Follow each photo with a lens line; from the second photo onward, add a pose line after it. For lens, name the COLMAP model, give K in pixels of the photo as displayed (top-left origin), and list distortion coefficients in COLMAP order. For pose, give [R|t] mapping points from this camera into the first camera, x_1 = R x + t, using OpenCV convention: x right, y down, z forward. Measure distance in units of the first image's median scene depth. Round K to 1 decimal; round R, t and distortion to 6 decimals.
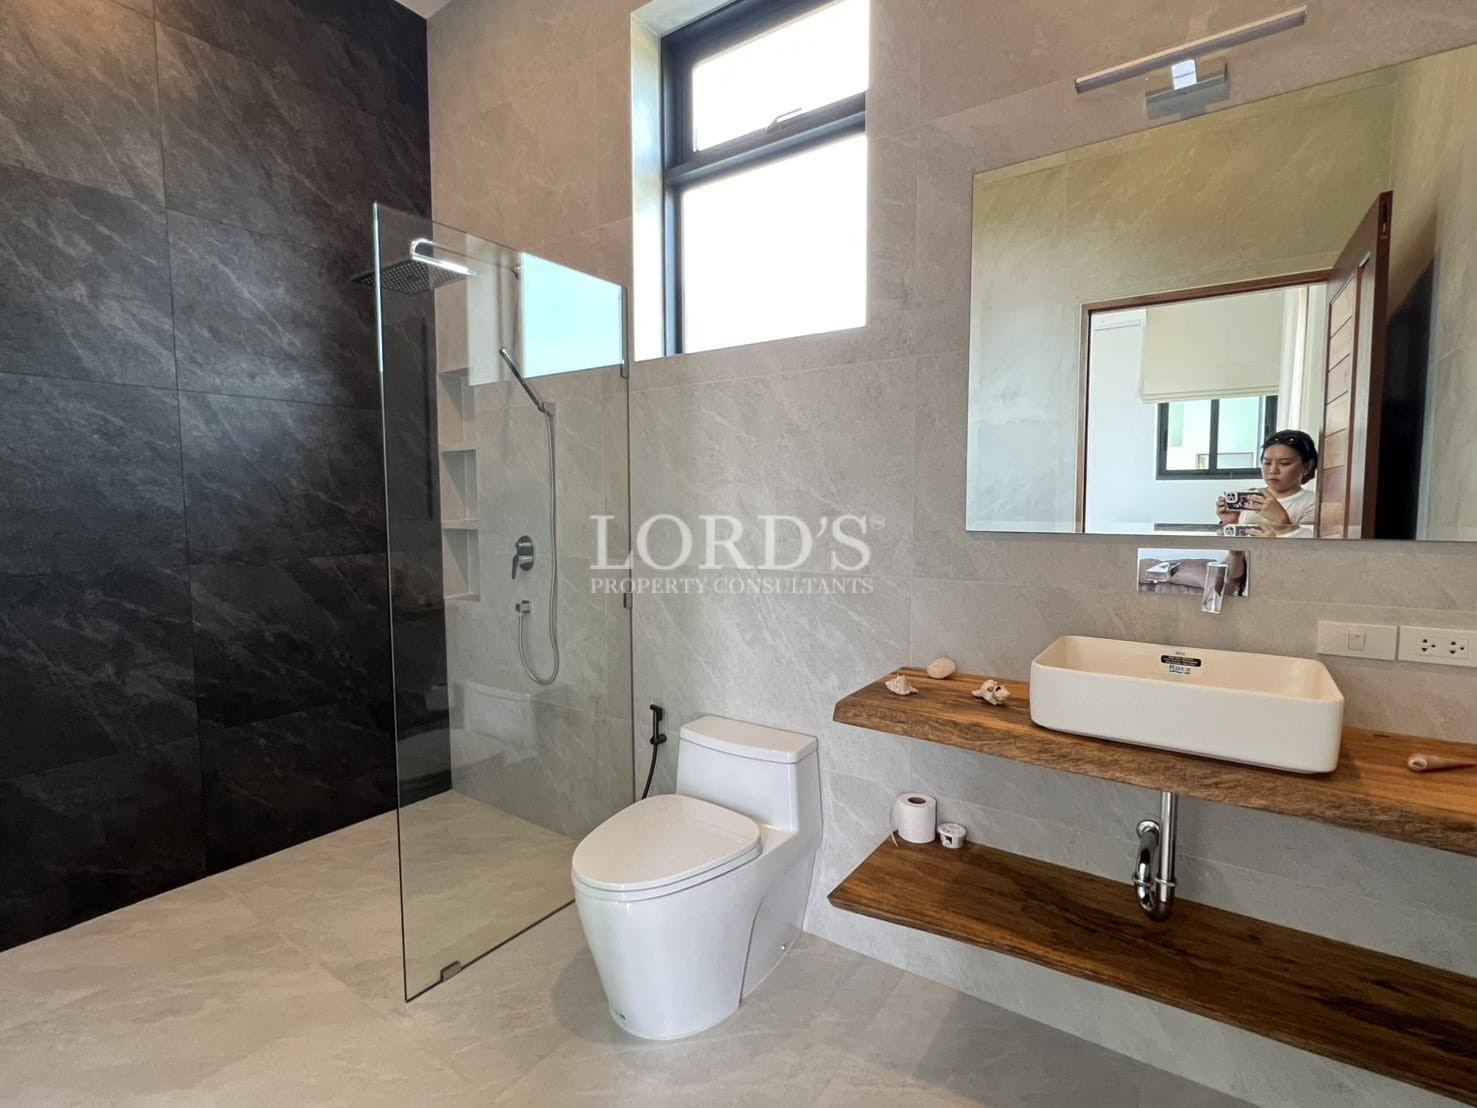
lens RADIAL K [[696.5, 0, 738.5], [0, 696.5, 554.0], [0, 0, 1]] dist [-0.003807, -0.000277]
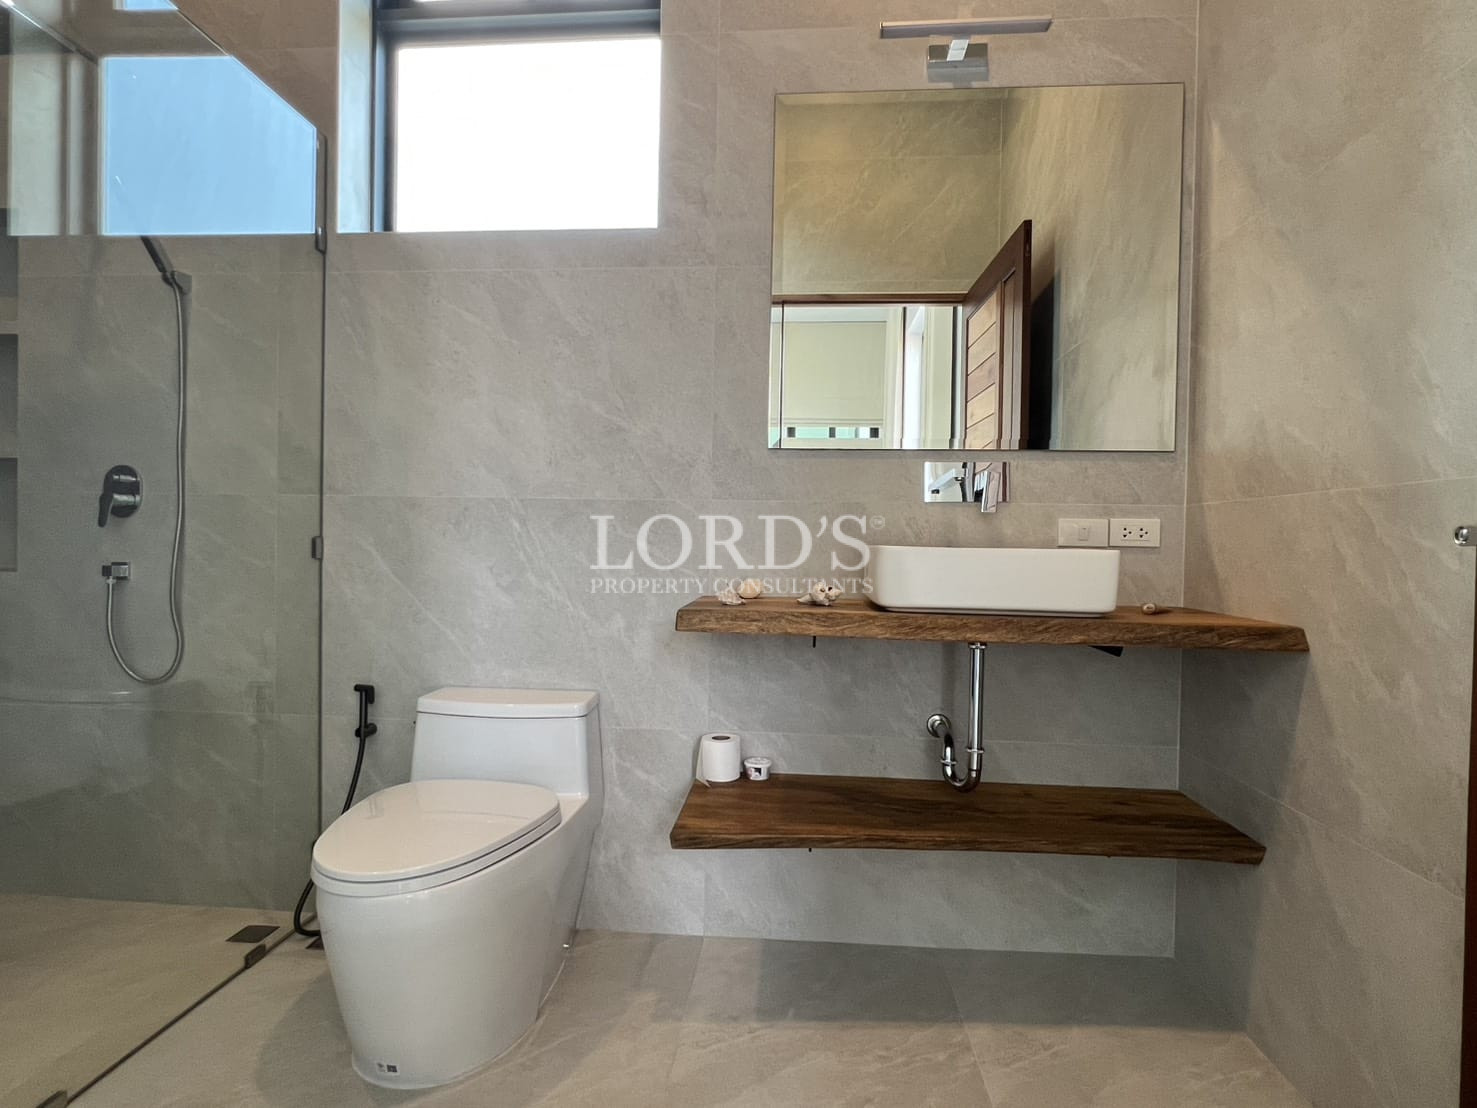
lens RADIAL K [[762.1, 0, 738.5], [0, 762.1, 554.0], [0, 0, 1]] dist [-0.004154, -0.000444]
pose [[0.866550, 0.009237, 0.499005, -0.206746], [0.016848, 0.998717, -0.047745, 0.140583], [-0.498806, 0.049781, 0.865283, 0.086827]]
